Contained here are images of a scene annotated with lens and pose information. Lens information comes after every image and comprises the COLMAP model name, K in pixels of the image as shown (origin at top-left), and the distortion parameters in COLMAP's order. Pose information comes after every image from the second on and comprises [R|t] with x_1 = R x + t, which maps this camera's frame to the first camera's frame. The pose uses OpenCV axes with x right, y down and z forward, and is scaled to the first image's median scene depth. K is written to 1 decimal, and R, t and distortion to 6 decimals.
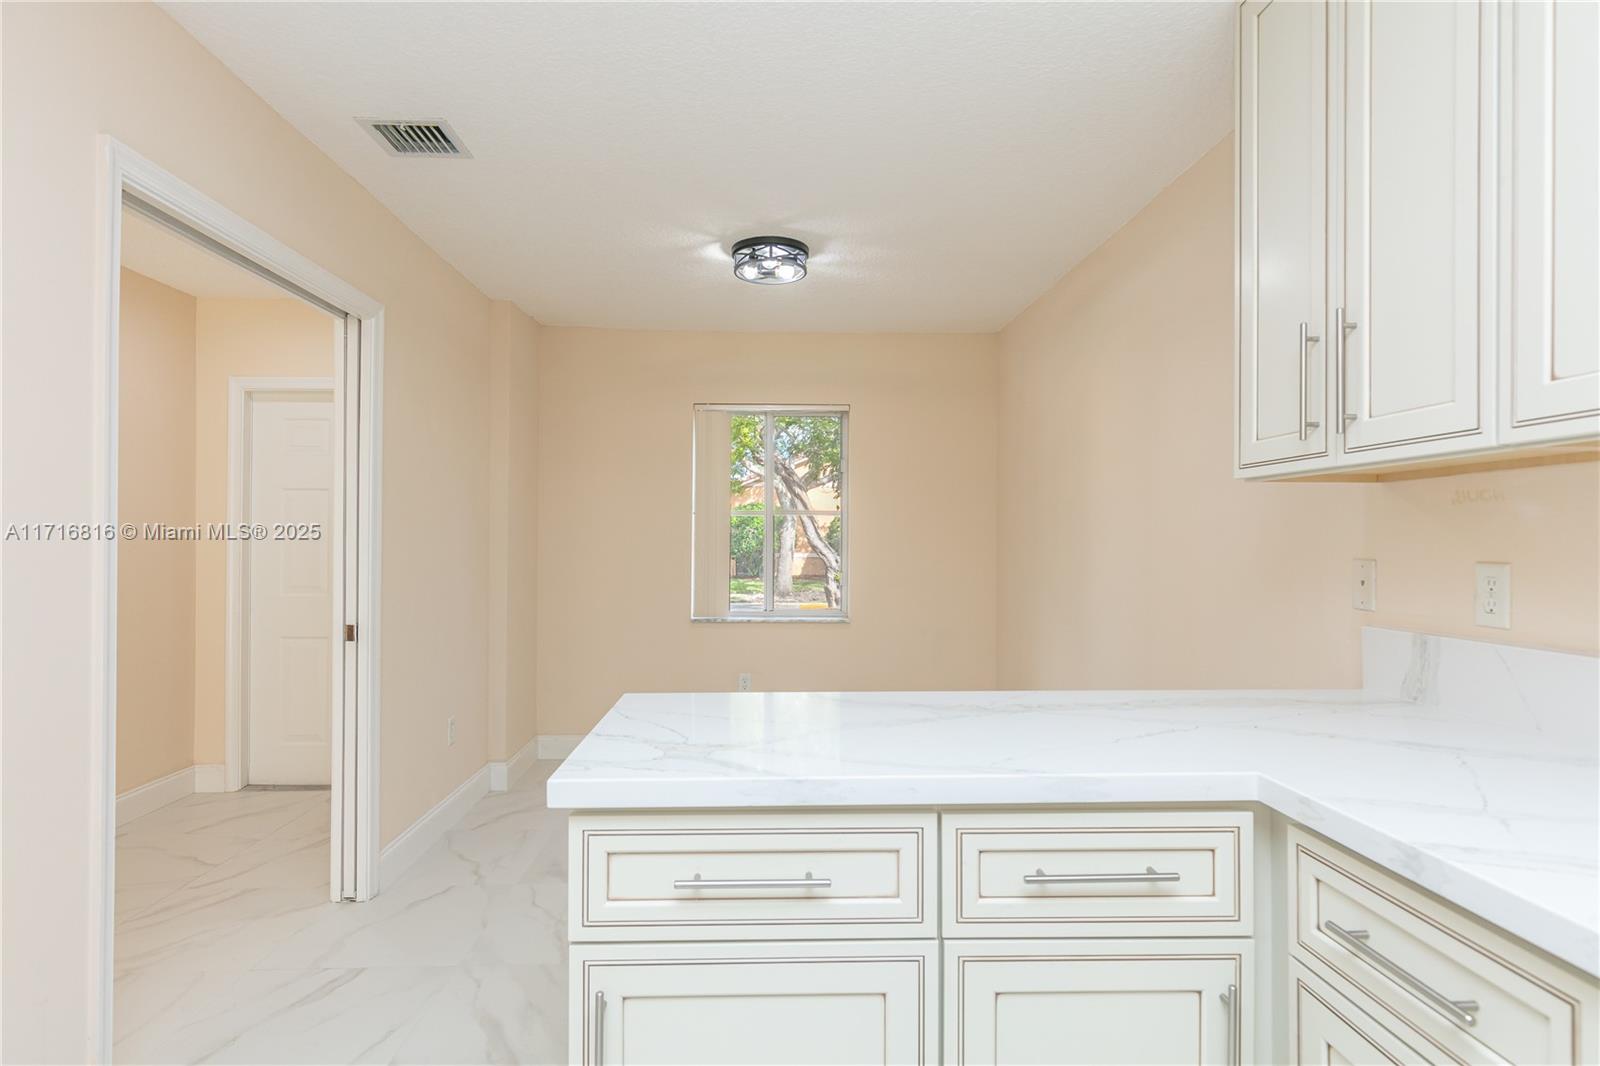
lens RADIAL K [[842.4, 0, 782.3], [0, 842.4, 530.0], [0, 0, 1]] dist [-0.002135, -0.000180]
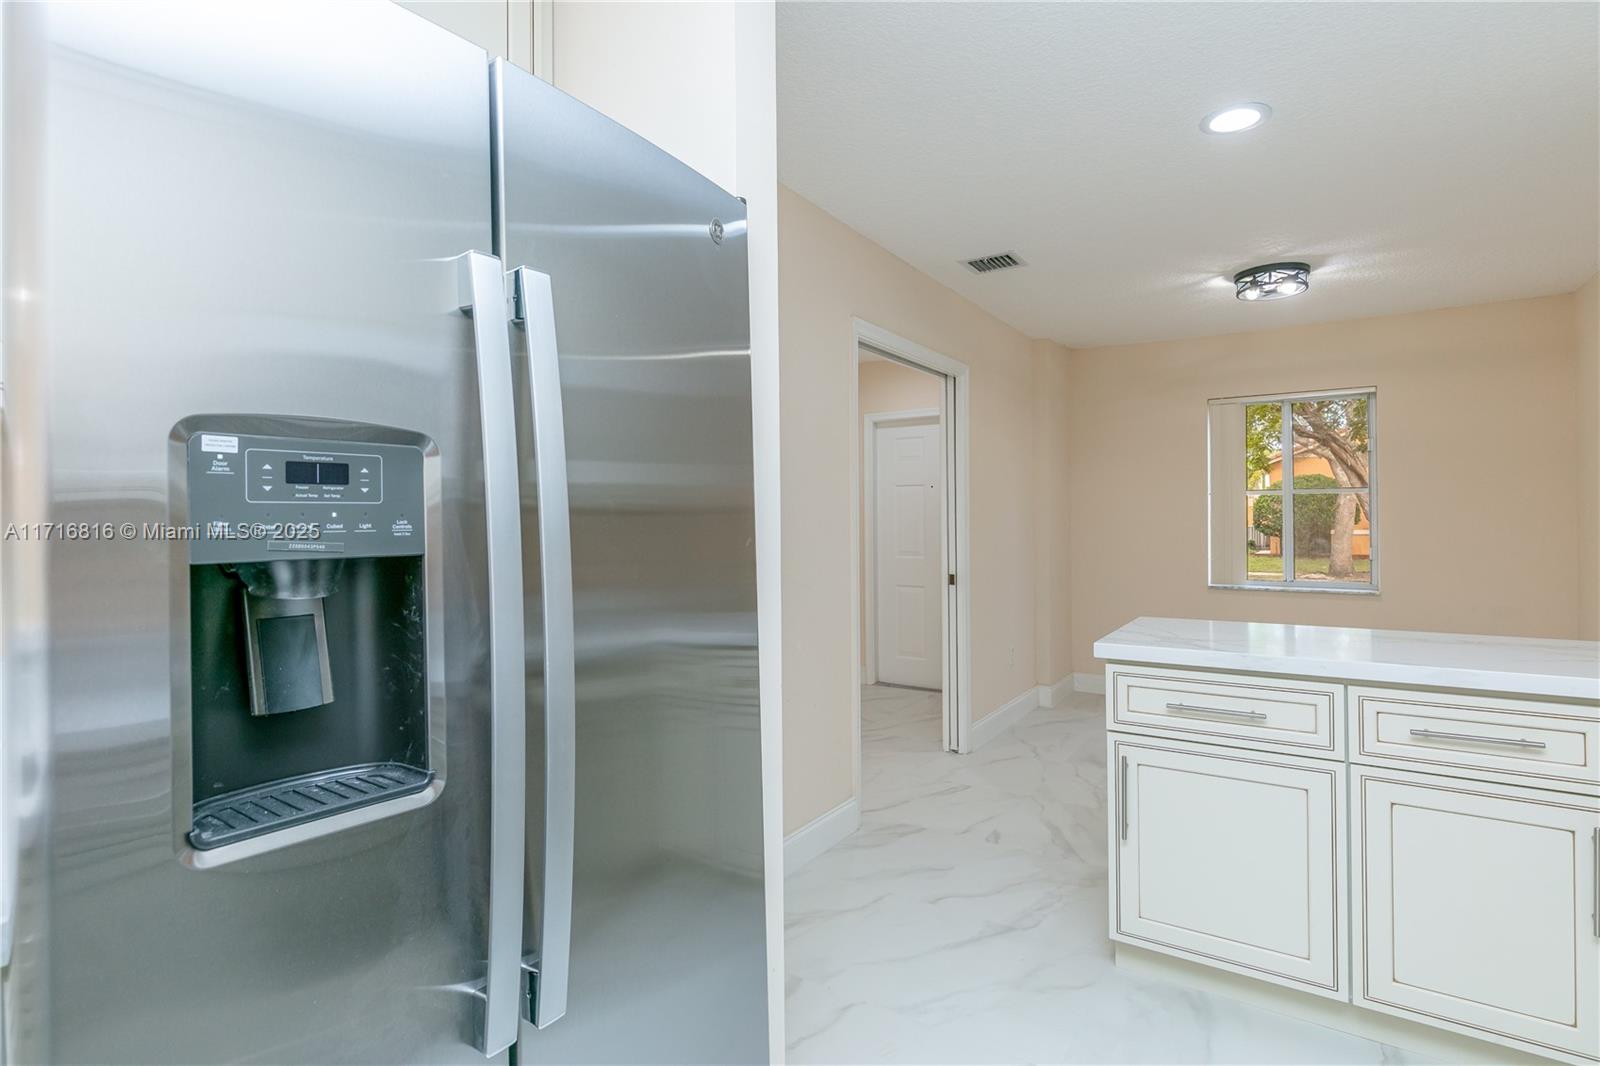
lens RADIAL K [[796.6, 0, 775.7], [0, 796.6, 510.6], [0, 0, 1]] dist [-0.002469, 0.000004]
pose [[0.809719, -0.014301, -0.586644, 0.086315], [0.015334, 0.999877, -0.003209, -0.005046], [0.586618, -0.006397, 0.809839, -0.378882]]
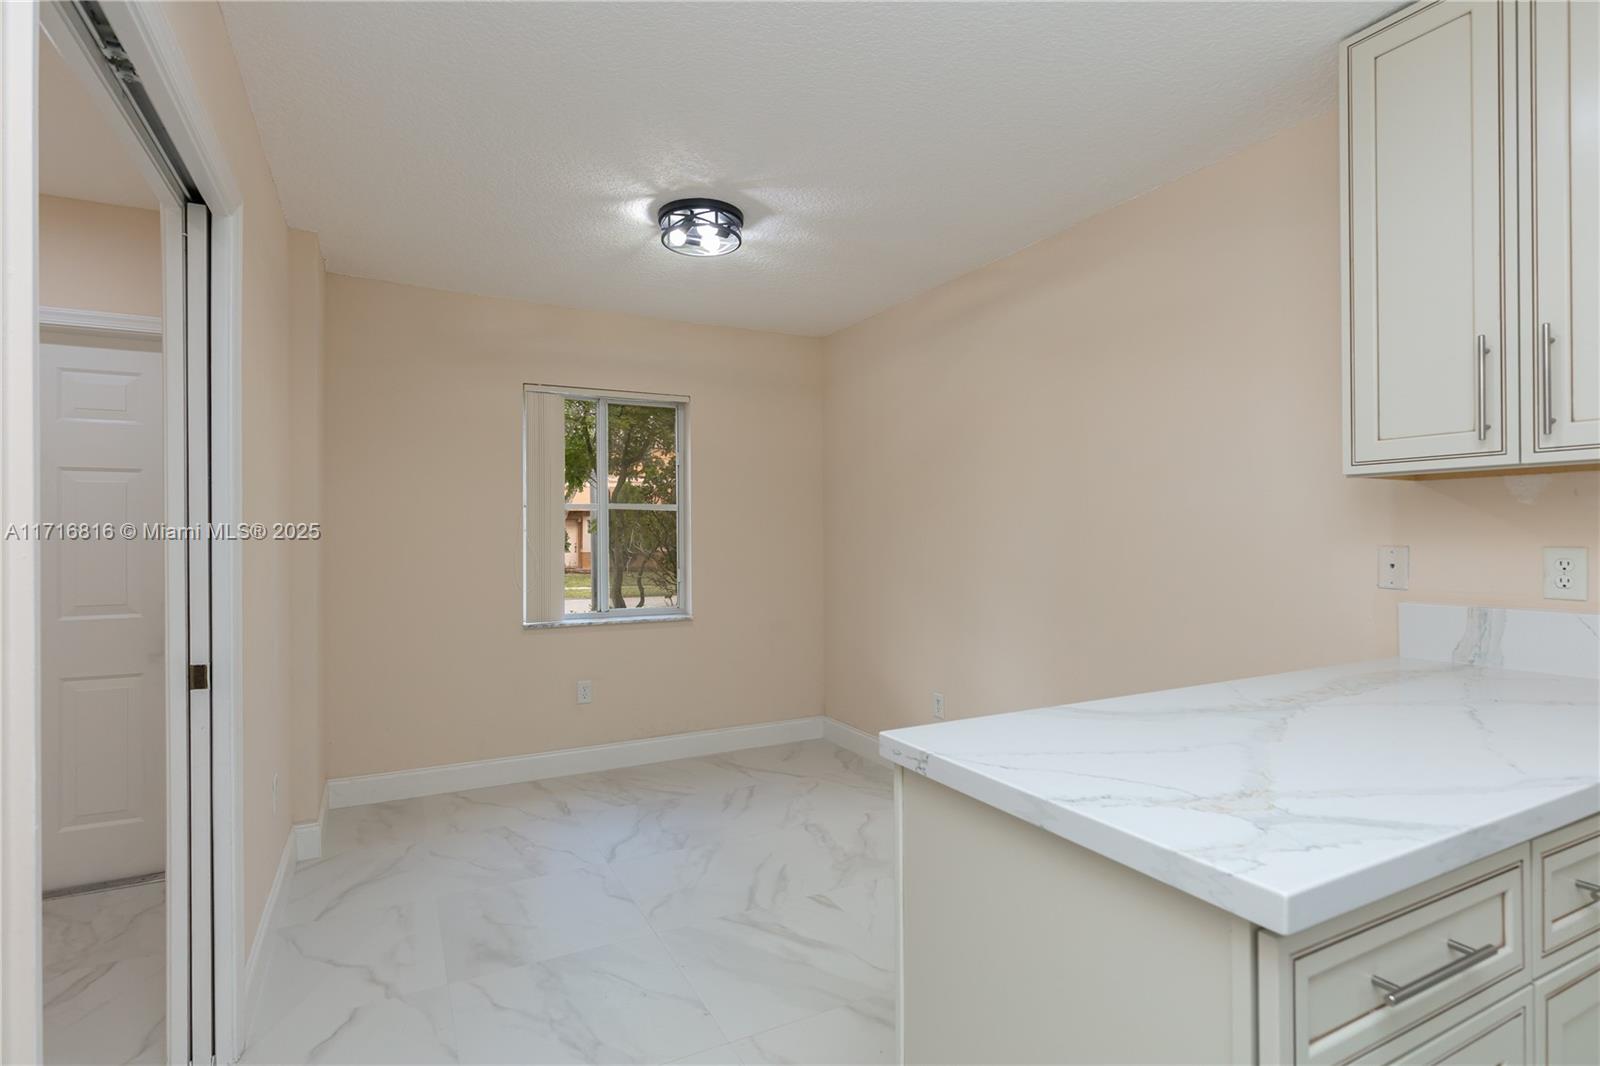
lens RADIAL K [[776.2, 0, 758.8], [0, 776.2, 532.1], [0, 0, 1]] dist [0.000843, 0.000679]
pose [[0.908018, -0.006667, 0.418879, -0.366287], [0.003481, 0.999959, 0.008370, 0.002126], [-0.418918, -0.006142, 0.908003, 0.247171]]
